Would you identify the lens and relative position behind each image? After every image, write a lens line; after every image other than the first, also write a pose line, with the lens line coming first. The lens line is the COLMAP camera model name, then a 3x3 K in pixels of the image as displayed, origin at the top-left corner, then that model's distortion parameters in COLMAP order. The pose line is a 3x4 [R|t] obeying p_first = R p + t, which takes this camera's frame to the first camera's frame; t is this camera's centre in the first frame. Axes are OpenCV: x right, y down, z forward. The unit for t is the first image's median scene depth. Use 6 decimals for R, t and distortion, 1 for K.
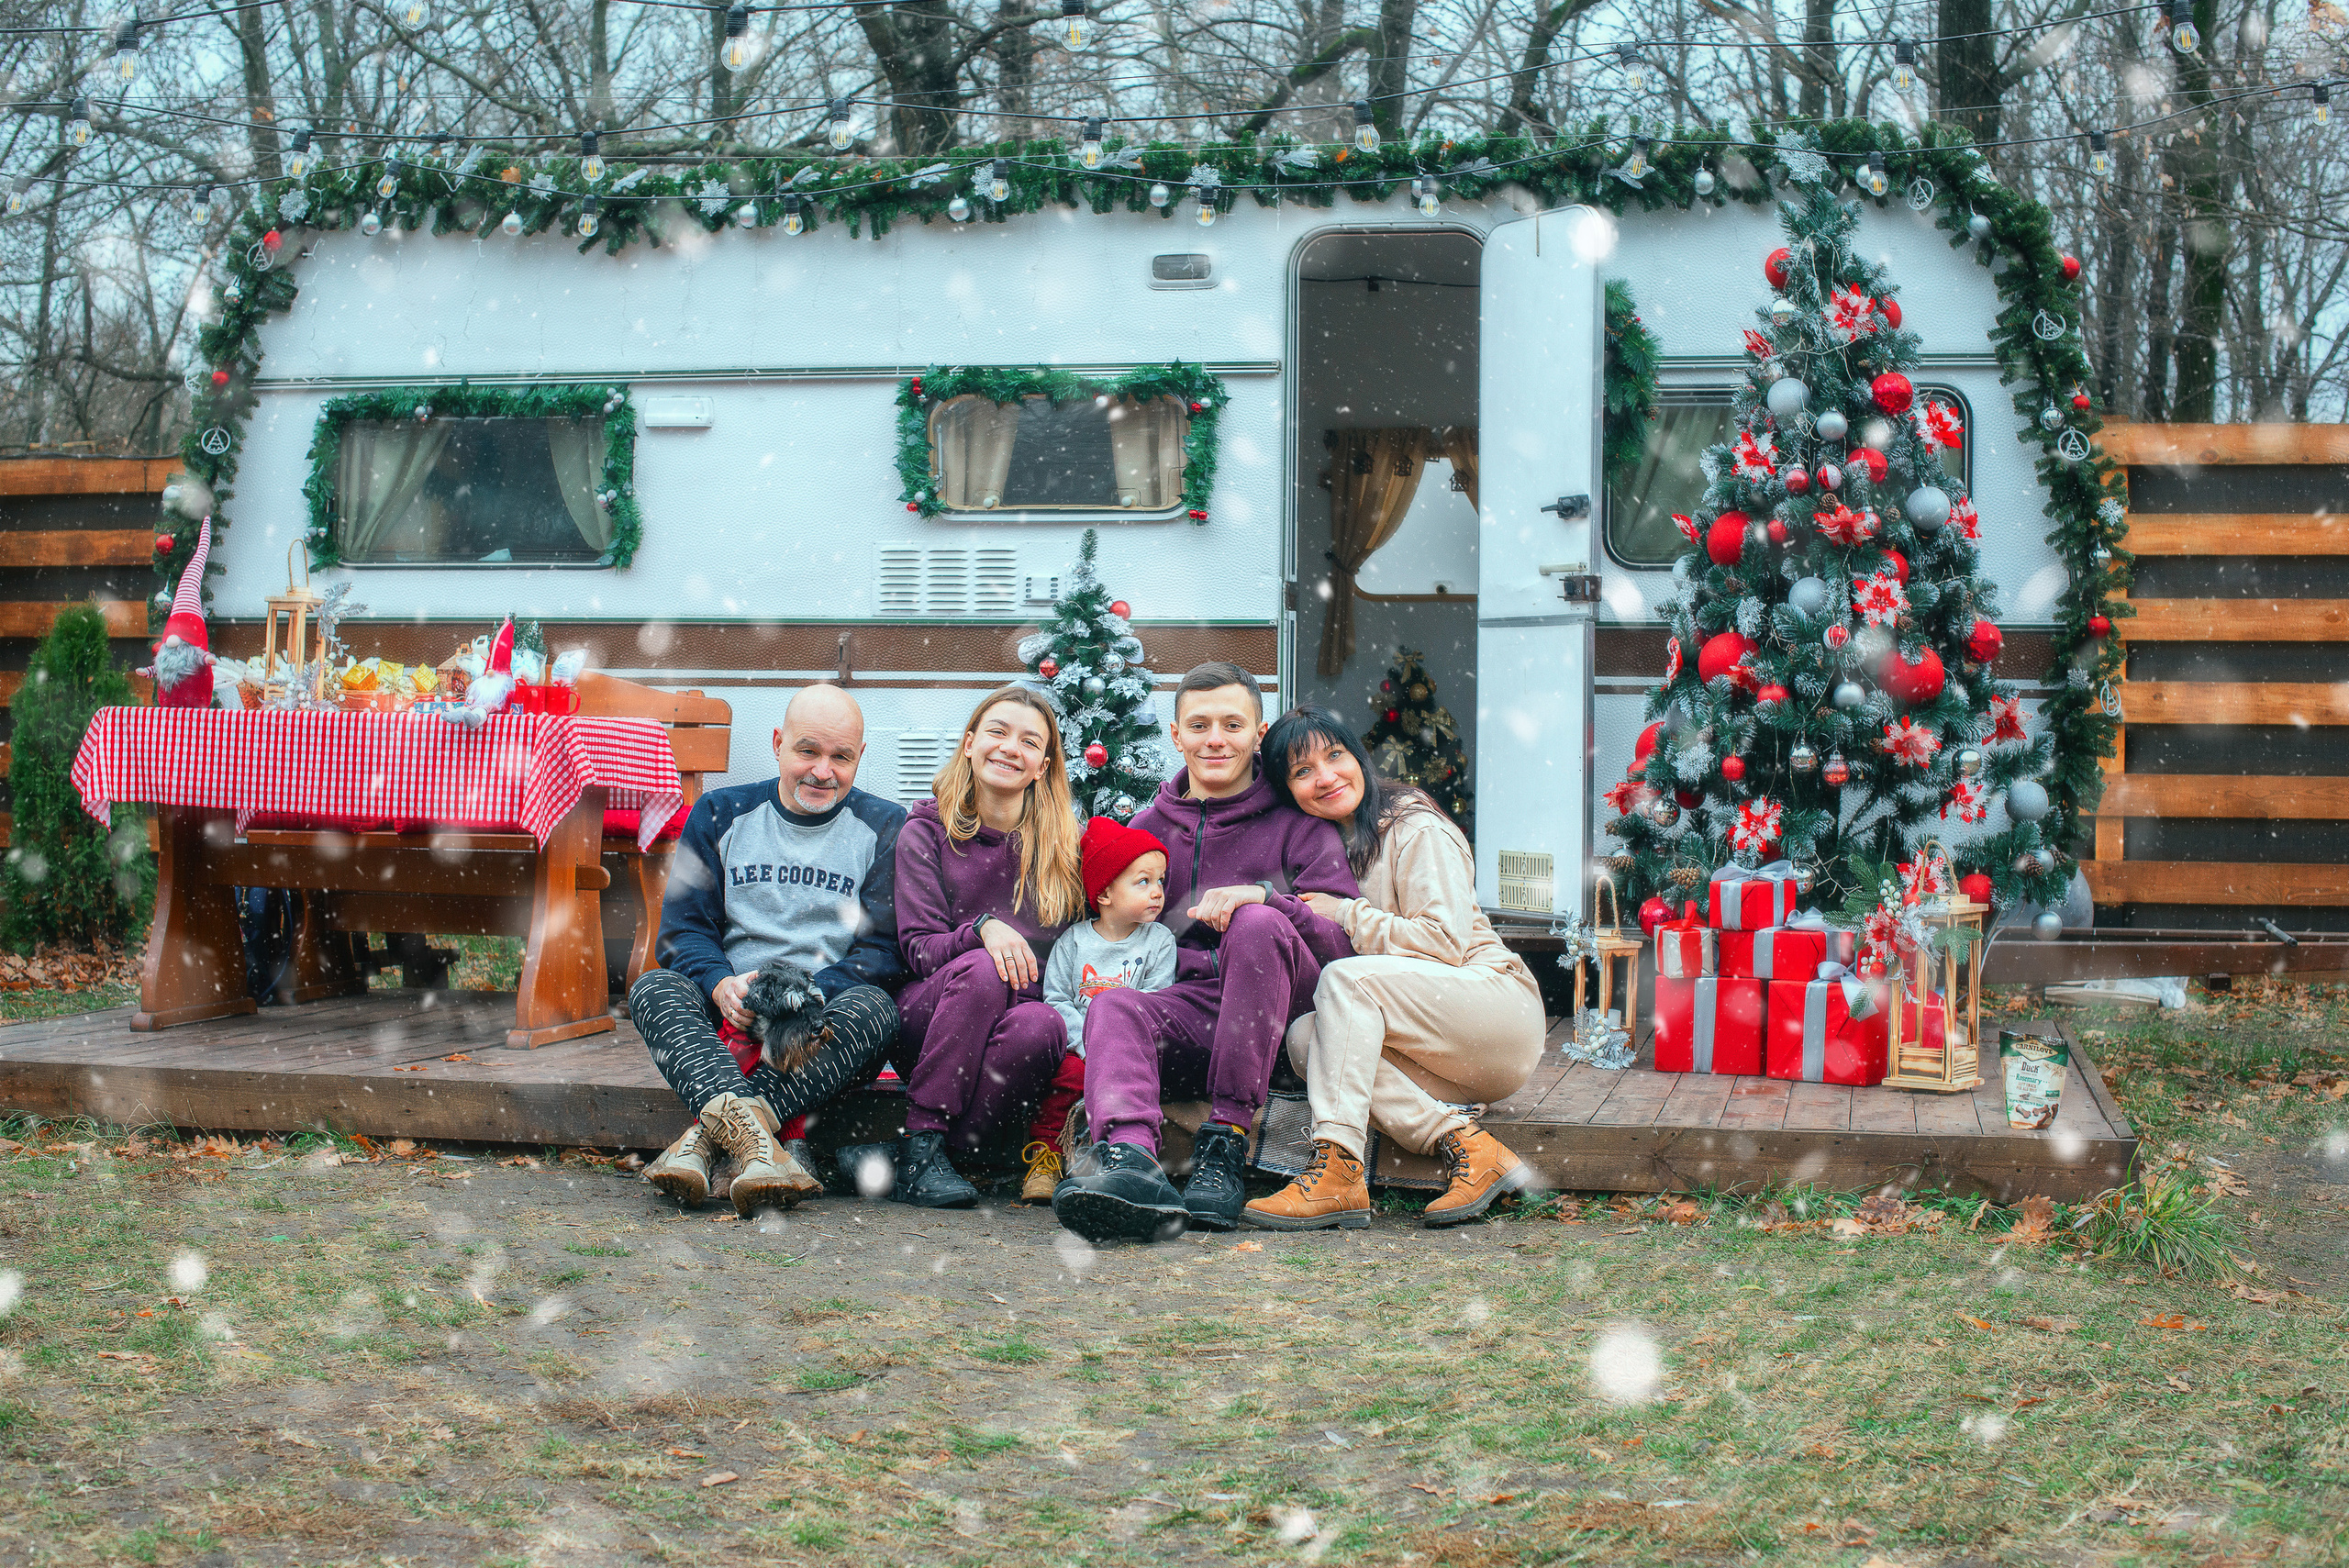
lens RADIAL K [[3994.5, 0, 1174.5], [0, 3994.5, 784.0], [0, 0, 1]] dist [-0.044778, -0.076552]
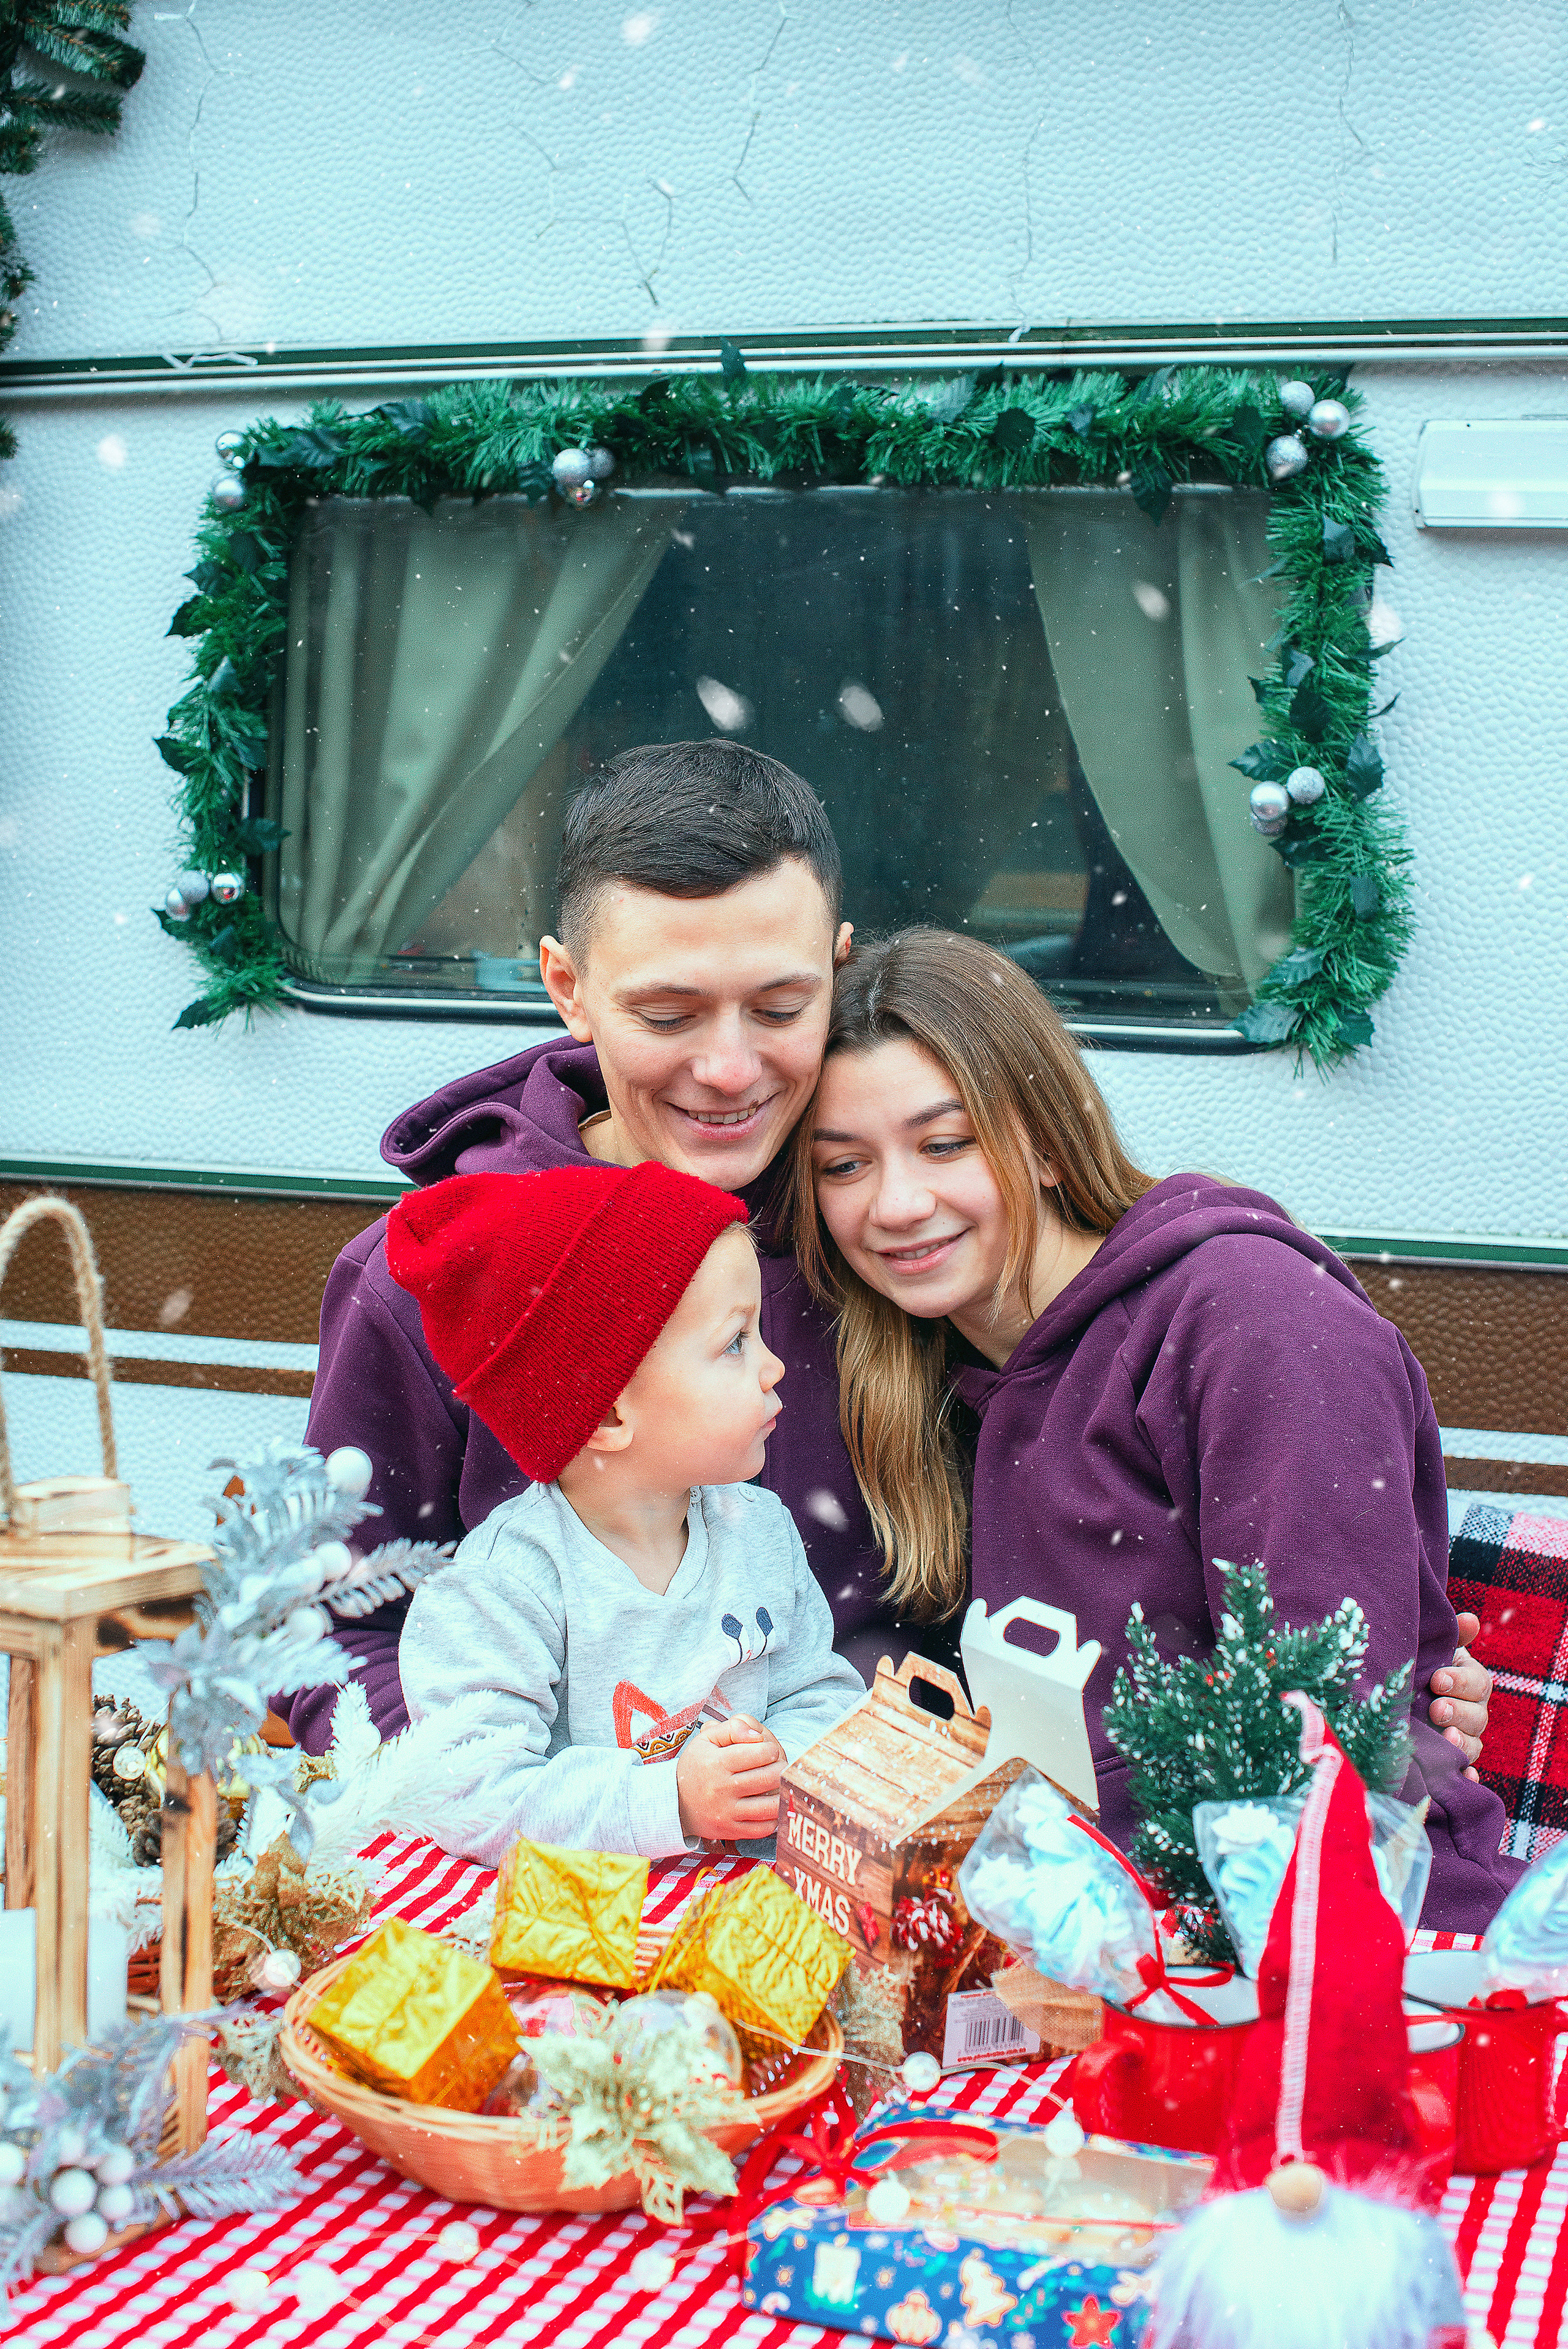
lens RADIAL K [[3994.1, 0, 784.0], [0, 3994.1, 1174.5], [0, 0, 1]] dist [-0.044778, -0.076552]
pose [[0.997032, 0.012866, -0.075906, -0.154517], [-0.006672, 0.996668, 0.081289, -0.067751], [0.076699, -0.080541, 0.993796, 0.728465]]
